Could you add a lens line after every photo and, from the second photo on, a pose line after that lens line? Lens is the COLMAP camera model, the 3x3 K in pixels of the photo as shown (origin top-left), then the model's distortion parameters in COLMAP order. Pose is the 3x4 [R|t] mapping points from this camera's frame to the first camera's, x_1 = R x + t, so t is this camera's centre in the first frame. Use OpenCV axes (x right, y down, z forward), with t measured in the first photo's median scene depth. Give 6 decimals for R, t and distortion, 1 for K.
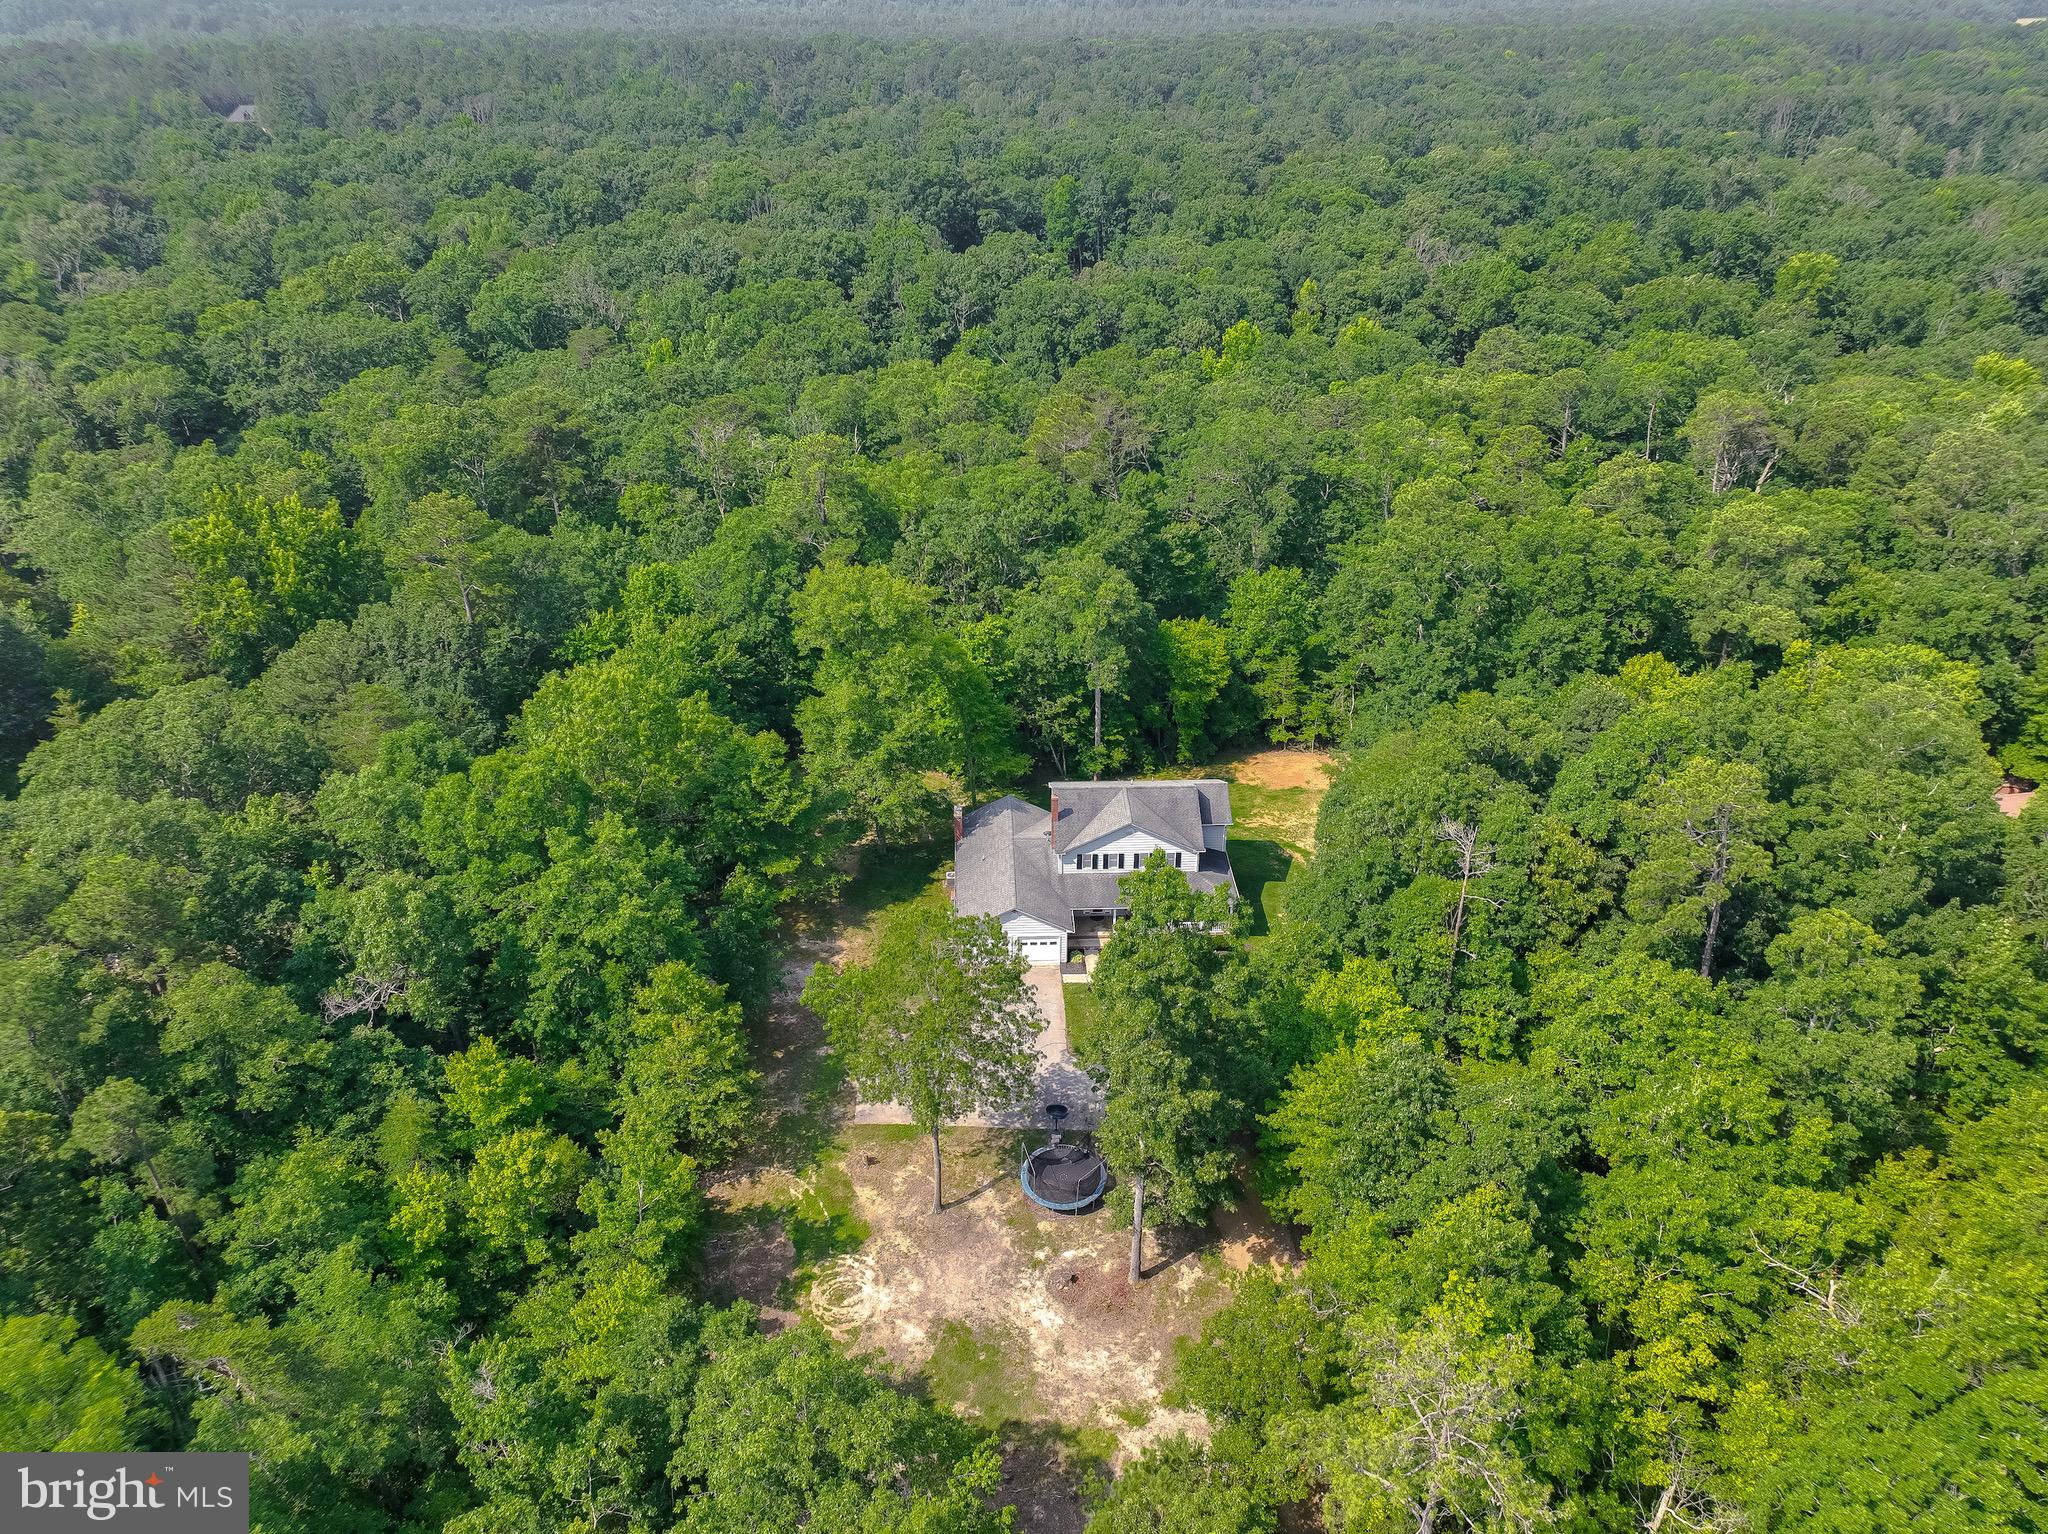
lens RADIAL K [[1446.4, 0, 1023.2], [0, 1446.4, 774.2], [0, 0, 1]] dist [-0.003058, 0.021120]
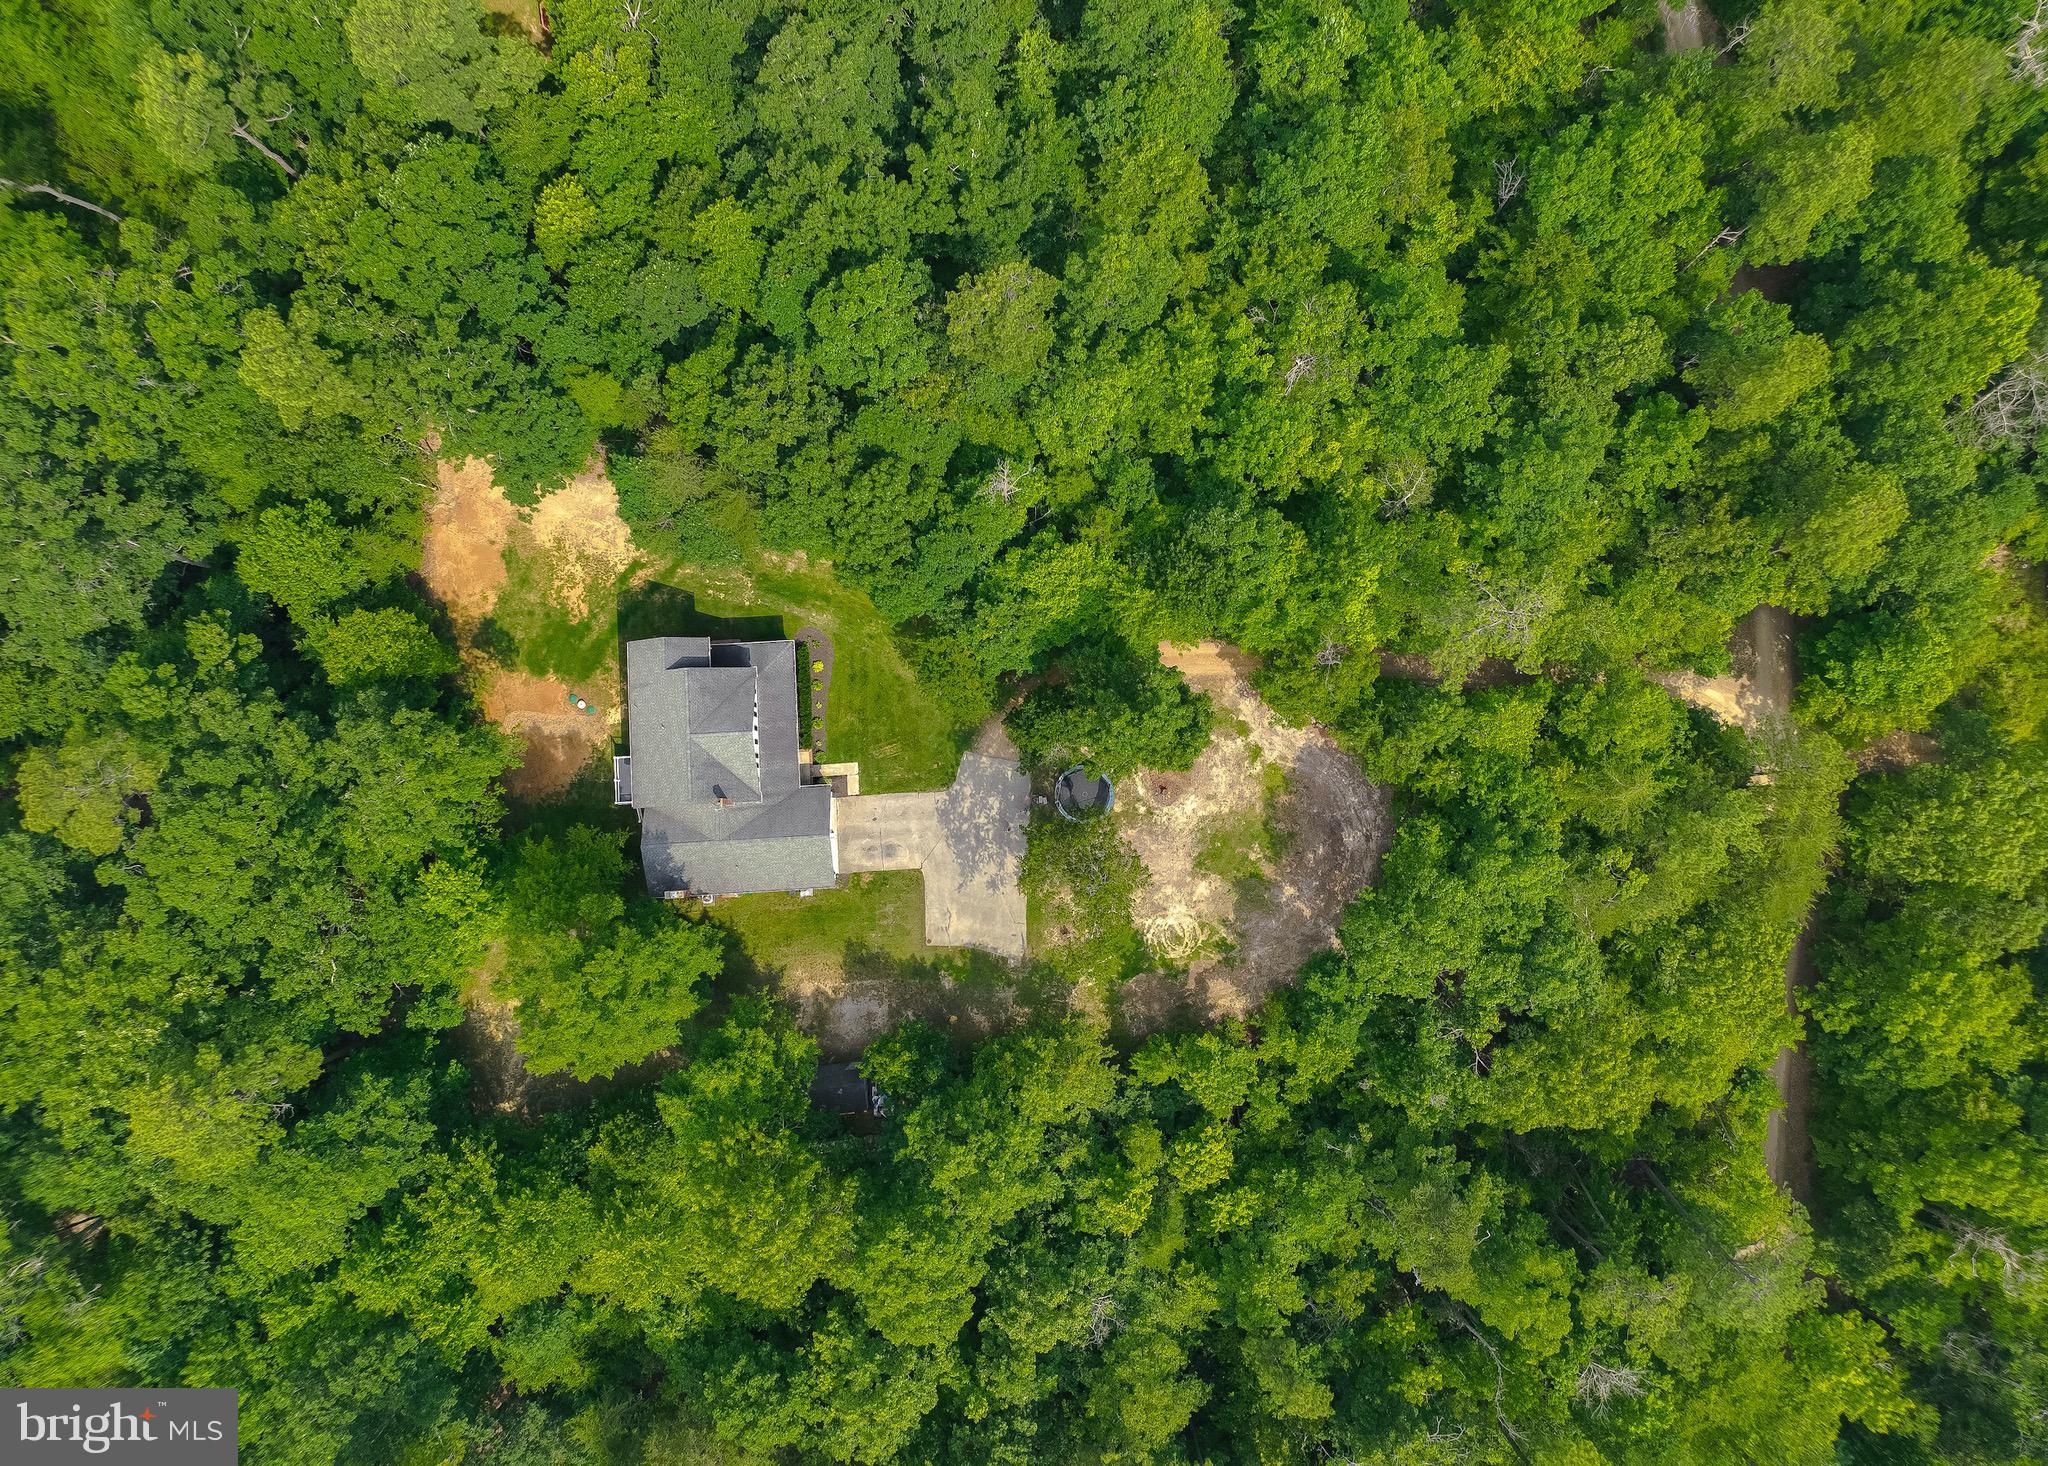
lens RADIAL K [[1459.6, 0, 1028.8], [0, 1459.6, 687.5], [0, 0, 1]] dist [0.000649, -0.001383]
pose [[-0.024574, -0.995752, 0.088740, 0.004668], [0.497047, 0.064847, 0.865297, -0.733820], [-0.867376, 0.065372, 0.493341, 0.232801]]
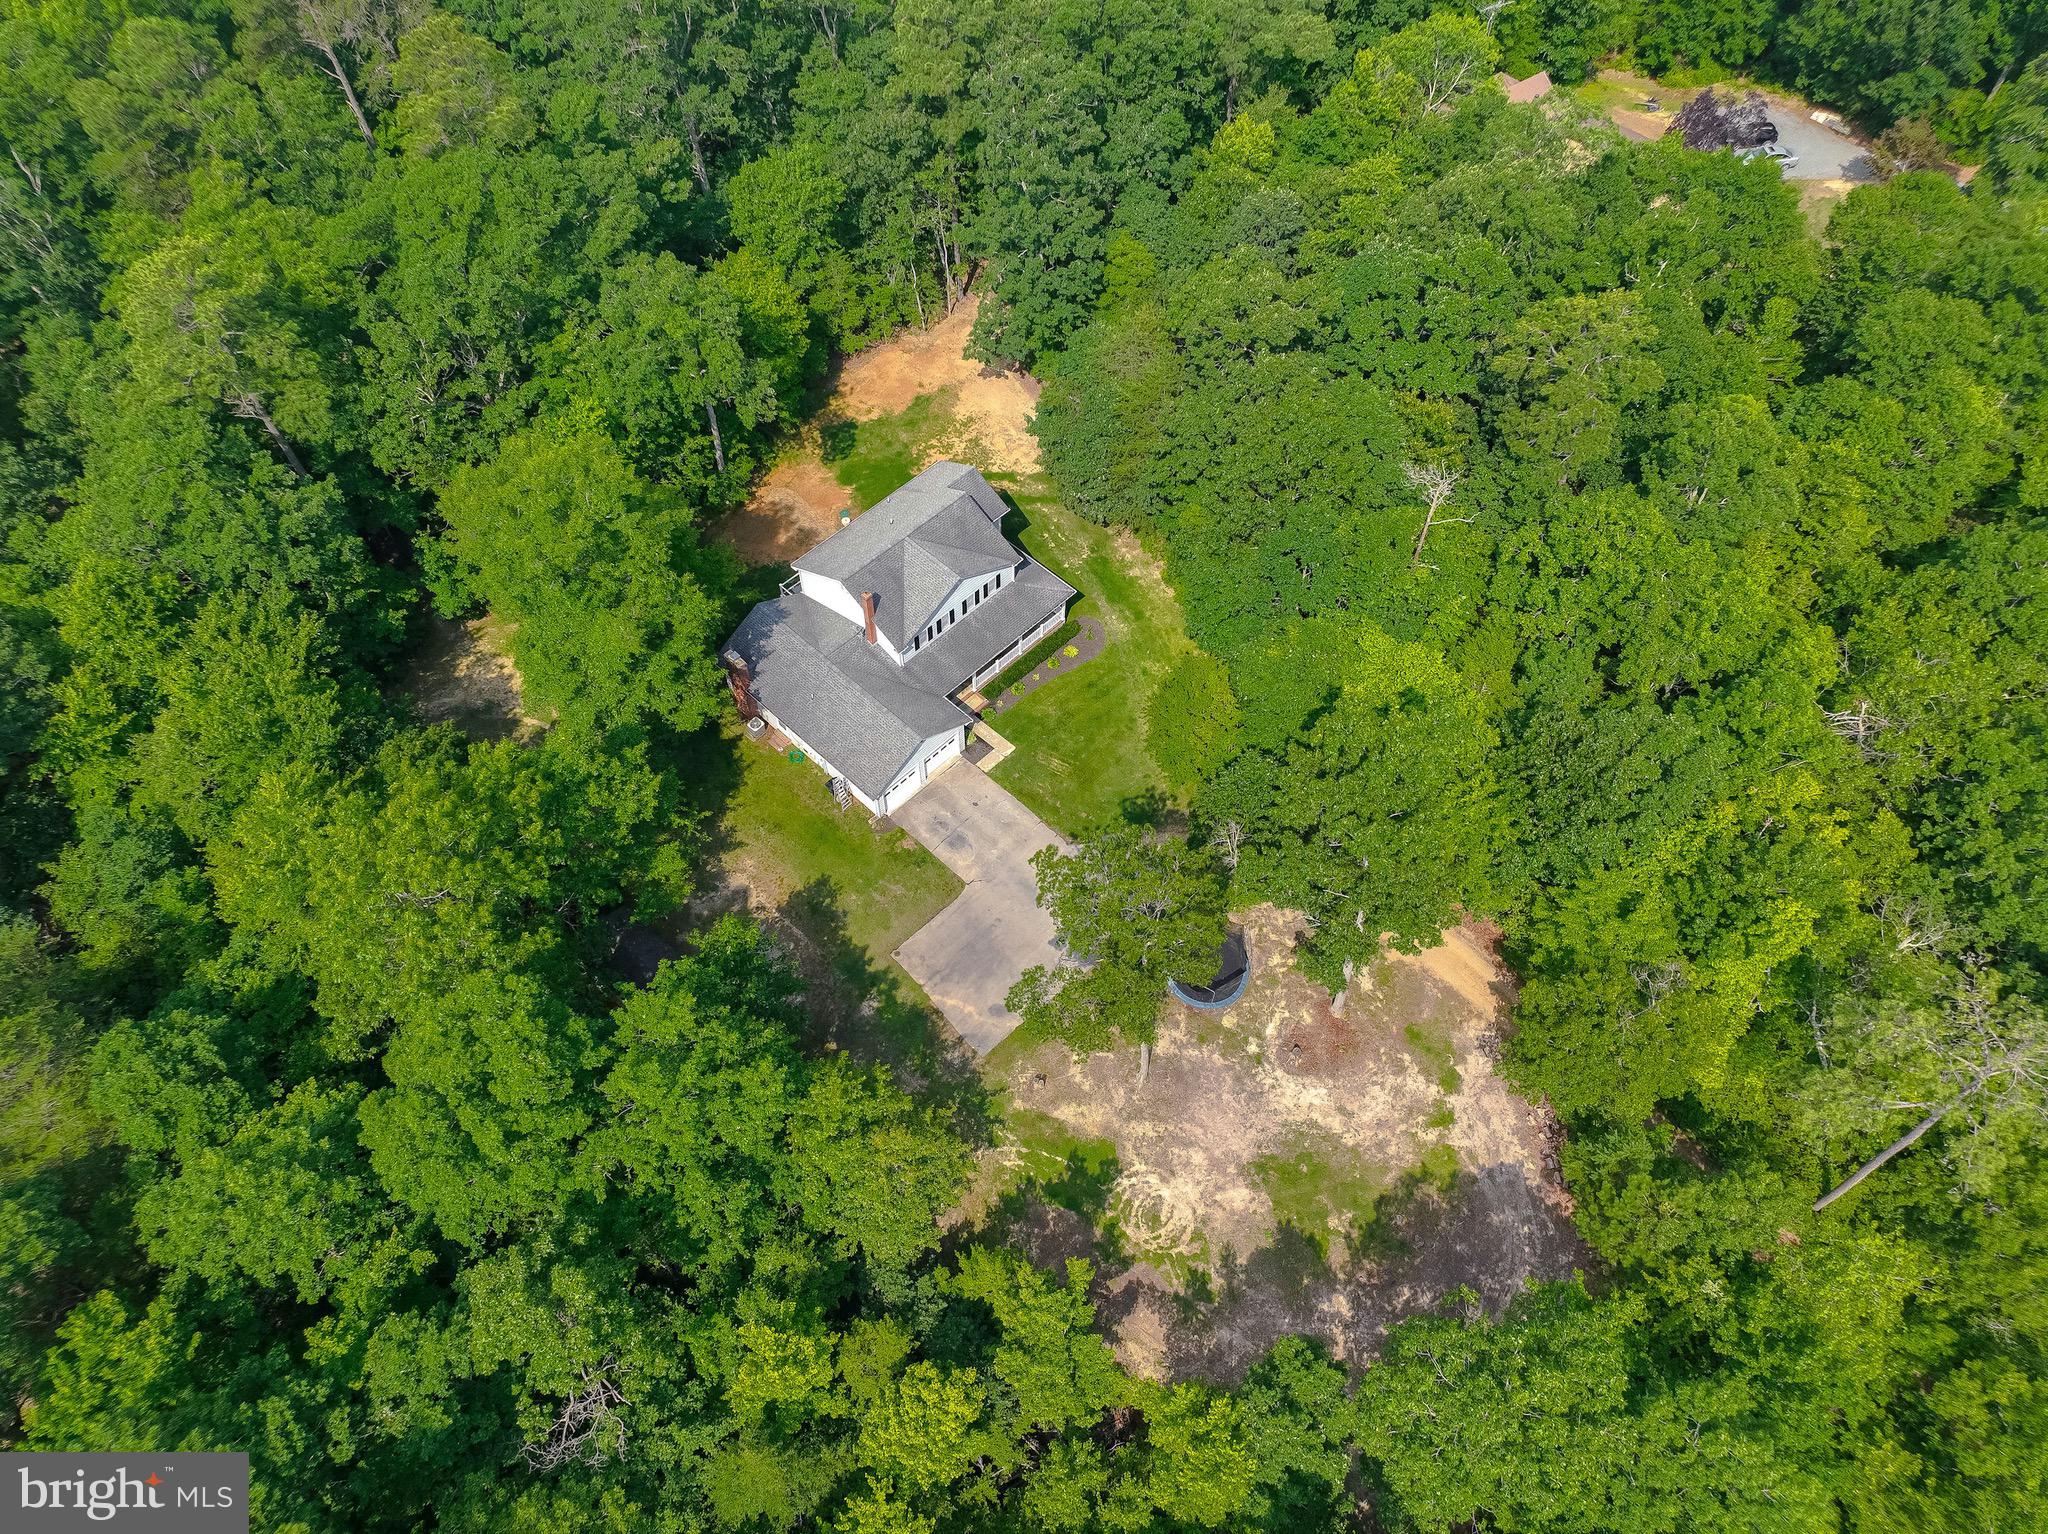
lens RADIAL K [[1446.4, 0, 1028.5], [0, 1446.4, 776.1], [0, 0, 1]] dist [-0.003058, 0.021120]
pose [[0.718855, -0.573791, 0.392442, -0.267160], [0.341917, 0.783370, 0.519061, -0.271633], [-0.605260, -0.238947, 0.759318, 0.257895]]
